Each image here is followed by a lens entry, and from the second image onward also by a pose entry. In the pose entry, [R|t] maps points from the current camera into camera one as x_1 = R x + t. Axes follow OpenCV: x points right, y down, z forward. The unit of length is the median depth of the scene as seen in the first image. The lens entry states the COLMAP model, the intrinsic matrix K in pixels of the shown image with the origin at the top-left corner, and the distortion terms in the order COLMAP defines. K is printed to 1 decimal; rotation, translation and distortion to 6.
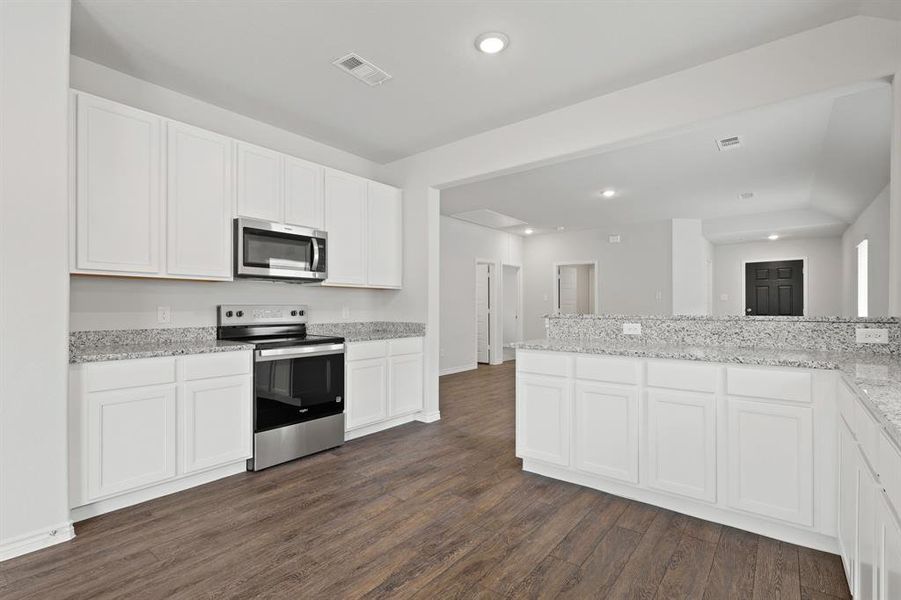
lens RADIAL K [[430.0, 0, 447.8], [0, 430.0, 305.7], [0, 0, 1]] dist [0.001174, -0.000383]
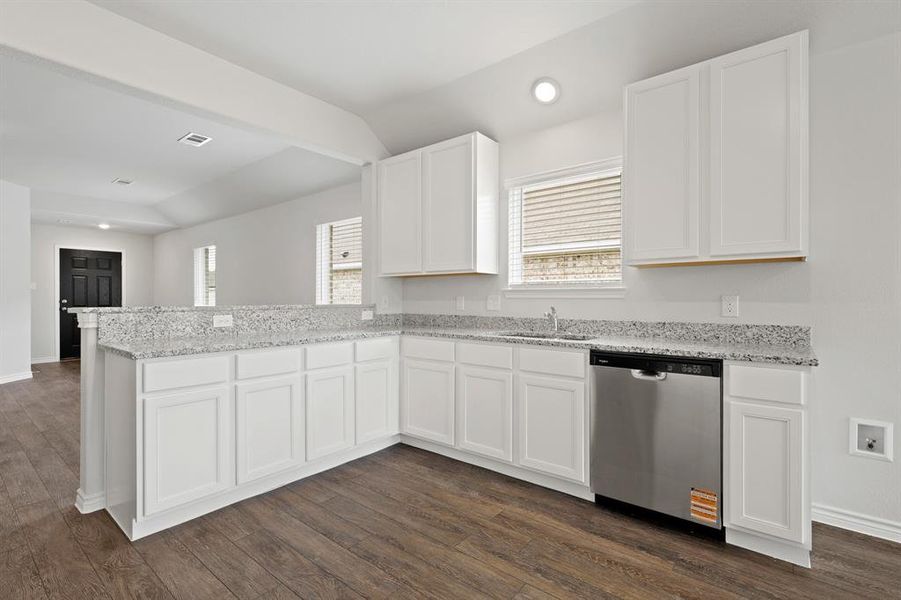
lens RADIAL K [[430.0, 0, 446.9], [0, 430.0, 297.9], [0, 0, 1]] dist [0.001174, -0.000383]
pose [[-0.019613, 0.002323, 0.999805, -0.544515], [-0.004468, 0.999987, -0.002411, 0.004433], [-0.999798, -0.004515, -0.019602, 0.572895]]
